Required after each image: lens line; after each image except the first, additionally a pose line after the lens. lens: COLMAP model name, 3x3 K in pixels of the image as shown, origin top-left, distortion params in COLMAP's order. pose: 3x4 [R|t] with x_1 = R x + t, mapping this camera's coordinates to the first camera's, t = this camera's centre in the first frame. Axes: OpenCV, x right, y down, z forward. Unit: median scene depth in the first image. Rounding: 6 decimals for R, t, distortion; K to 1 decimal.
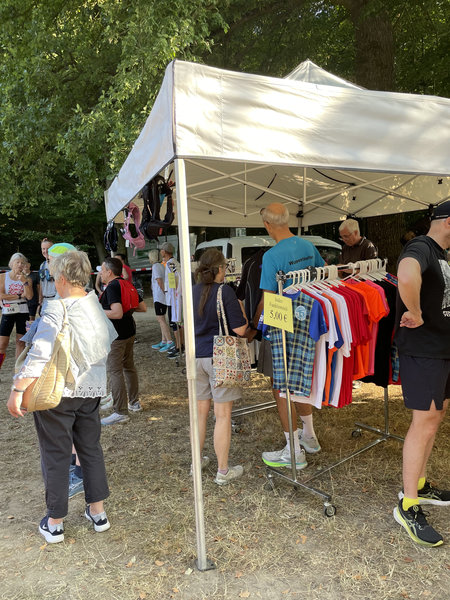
lens RADIAL K [[474.6, 0, 225.0], [0, 474.6, 300.0], [0, 0, 1]] dist [0.090974, -0.108678]
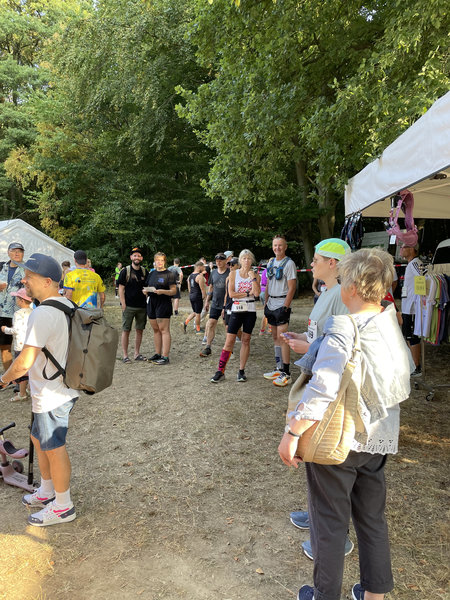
lens RADIAL K [[458.3, 0, 225.0], [0, 458.3, 300.0], [0, 0, 1]] dist [0.086483, -0.114053]
pose [[0.922411, 0.060668, -0.381415, -0.211812], [-0.056454, 0.998157, 0.022241, -0.024894], [0.382062, 0.001017, 0.924136, 0.232220]]
